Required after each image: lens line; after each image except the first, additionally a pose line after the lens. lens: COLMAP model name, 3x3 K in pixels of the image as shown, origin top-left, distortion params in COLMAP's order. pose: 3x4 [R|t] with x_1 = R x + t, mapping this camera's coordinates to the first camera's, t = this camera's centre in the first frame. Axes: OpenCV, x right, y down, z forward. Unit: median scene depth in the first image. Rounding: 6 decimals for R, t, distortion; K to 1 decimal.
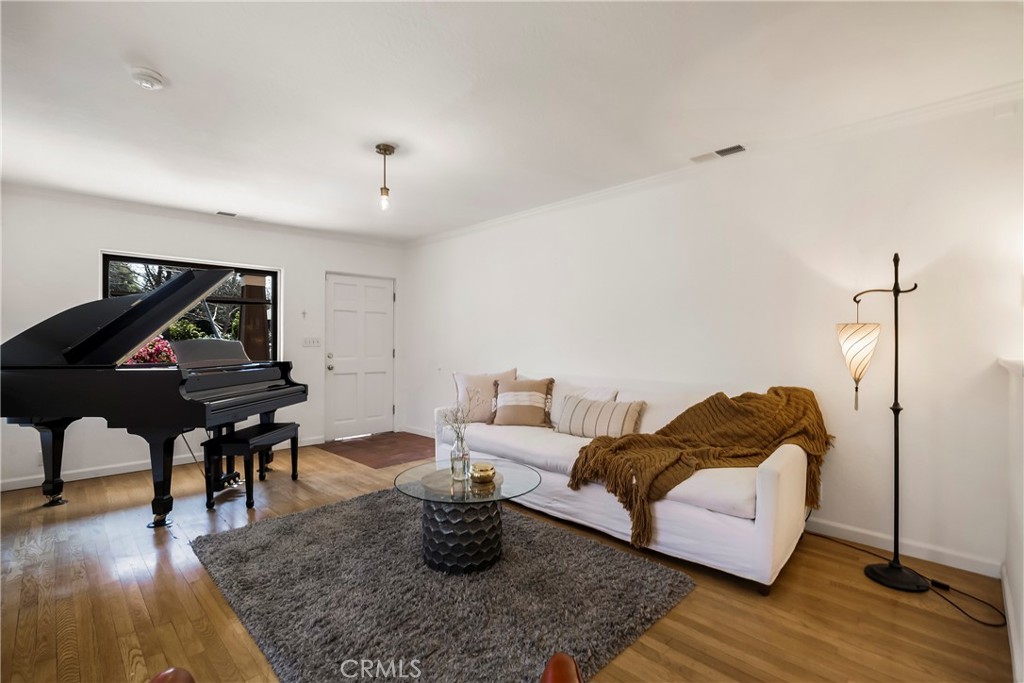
lens RADIAL K [[465.4, 0, 512.2], [0, 465.4, 358.4], [0, 0, 1]] dist [-0.009775, 0.000162]
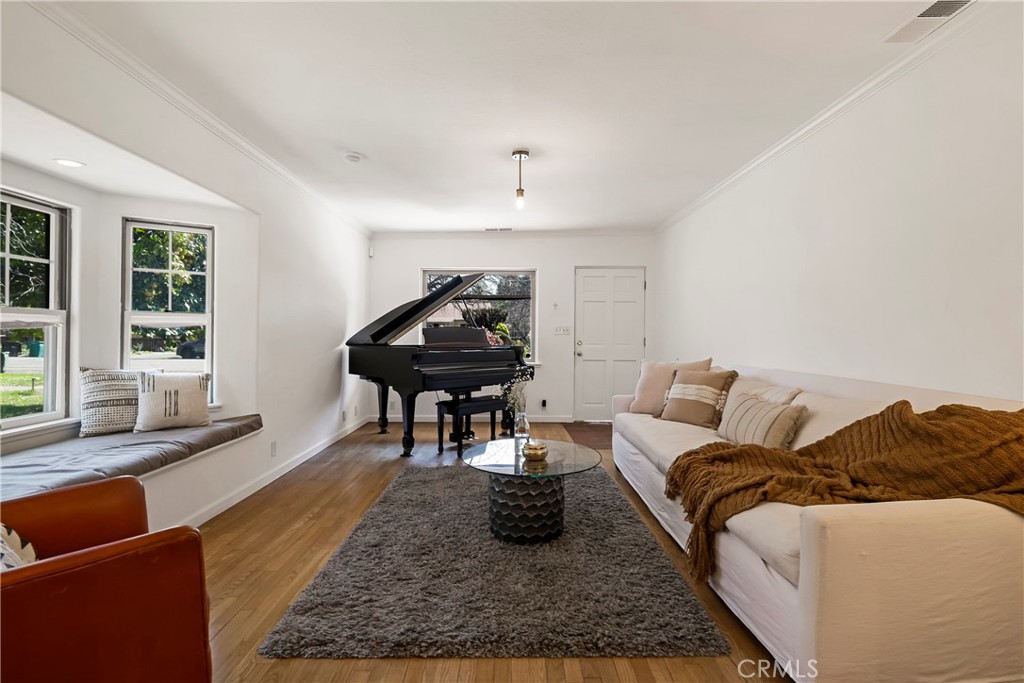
lens RADIAL K [[473.2, 0, 512.0], [0, 473.2, 341.5], [0, 0, 1]] dist [0.003660, 0.000131]
pose [[0.713627, 0.010735, -0.700443, 0.507860], [-0.026269, 0.999589, -0.011443, 0.014180], [0.700033, 0.026567, 0.713616, 0.172711]]
